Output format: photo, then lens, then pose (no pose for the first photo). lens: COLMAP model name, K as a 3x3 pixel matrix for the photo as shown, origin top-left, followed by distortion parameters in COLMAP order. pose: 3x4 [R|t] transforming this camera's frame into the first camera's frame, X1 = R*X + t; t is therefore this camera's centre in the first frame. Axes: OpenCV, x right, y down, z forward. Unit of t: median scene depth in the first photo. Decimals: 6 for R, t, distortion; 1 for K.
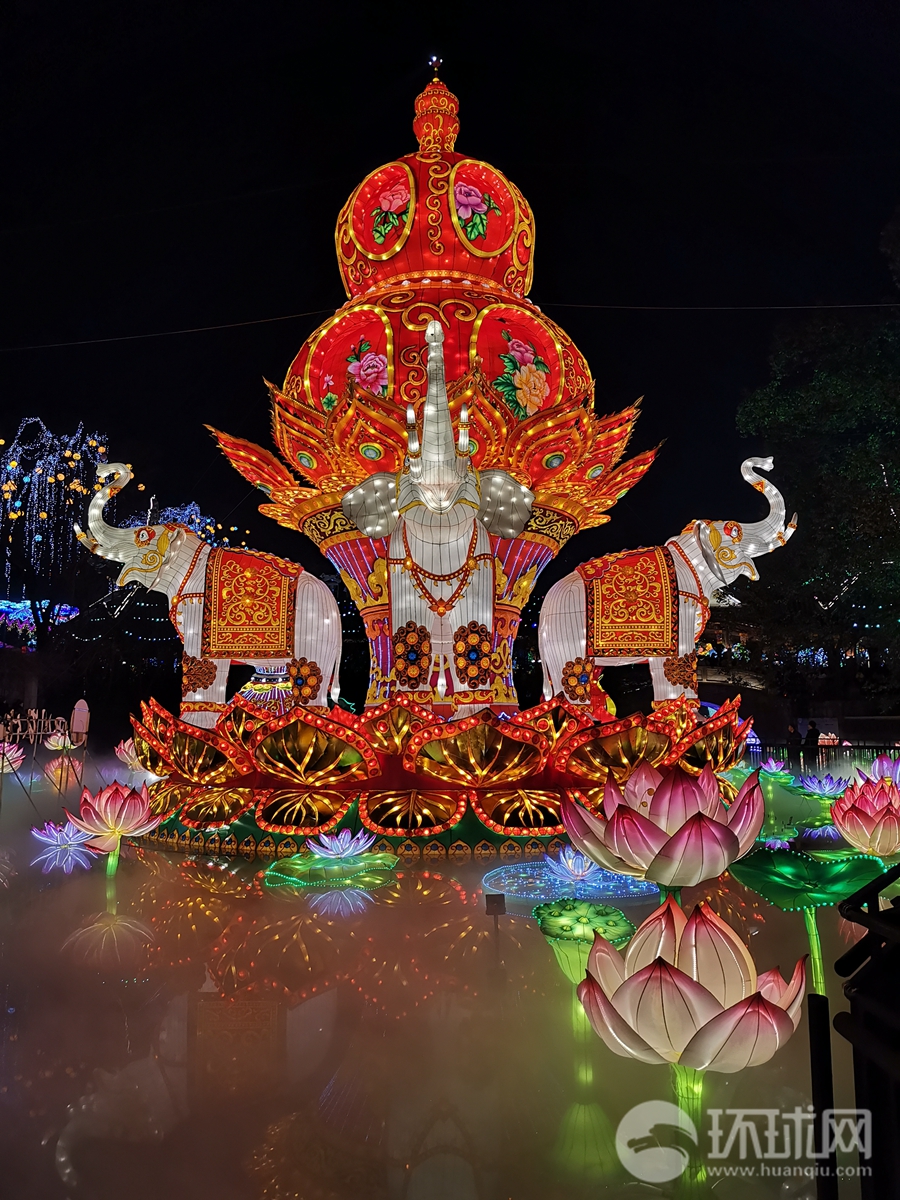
lens RADIAL K [[930.3, 0, 450.0], [0, 930.3, 600.0], [0, 0, 1]] dist [0.083322, -0.001704]
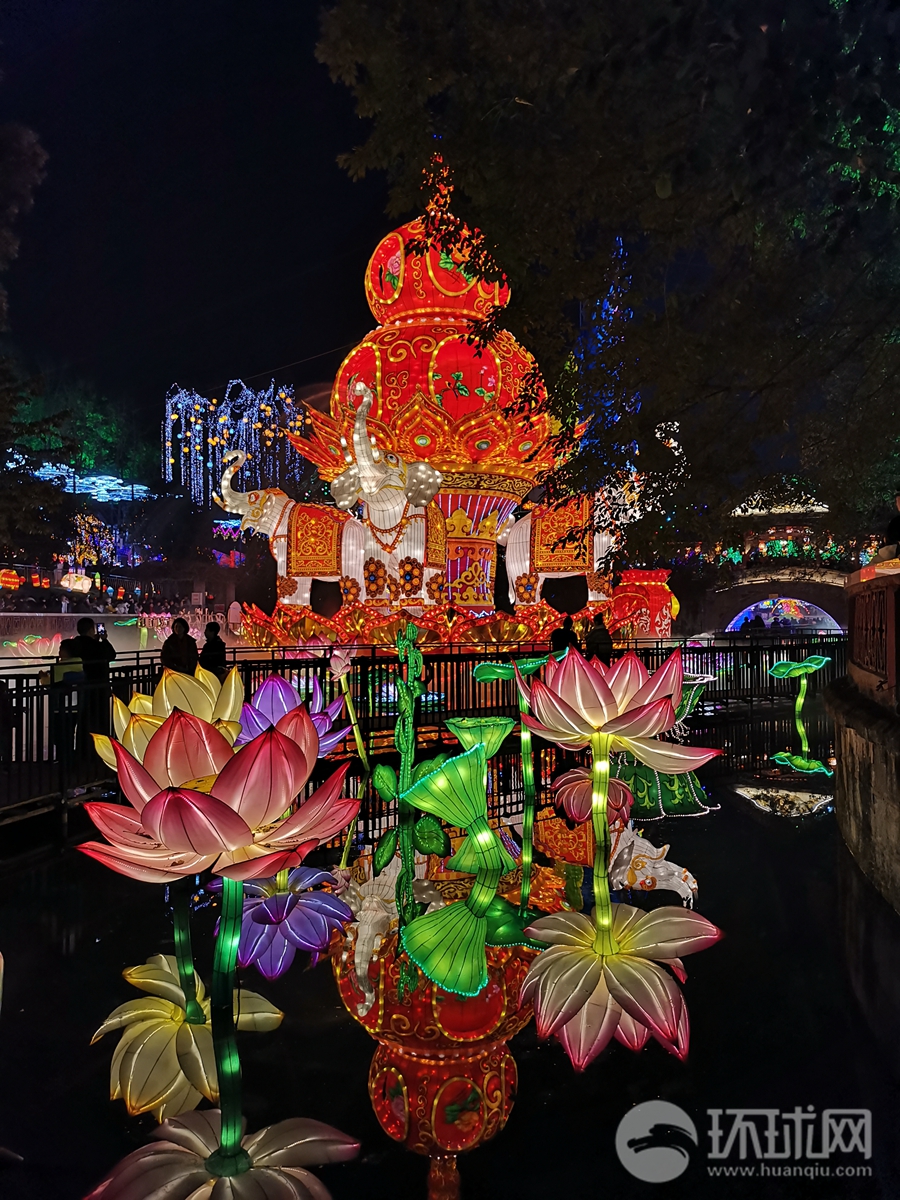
lens RADIAL K [[930.3, 0, 450.0], [0, 930.3, 600.0], [0, 0, 1]] dist [0.083322, -0.001704]
pose [[0.966610, -0.005716, -0.256188, 0.411170], [0.034386, 0.993603, 0.107569, -0.059532], [0.253934, -0.112787, 0.960623, -0.451872]]
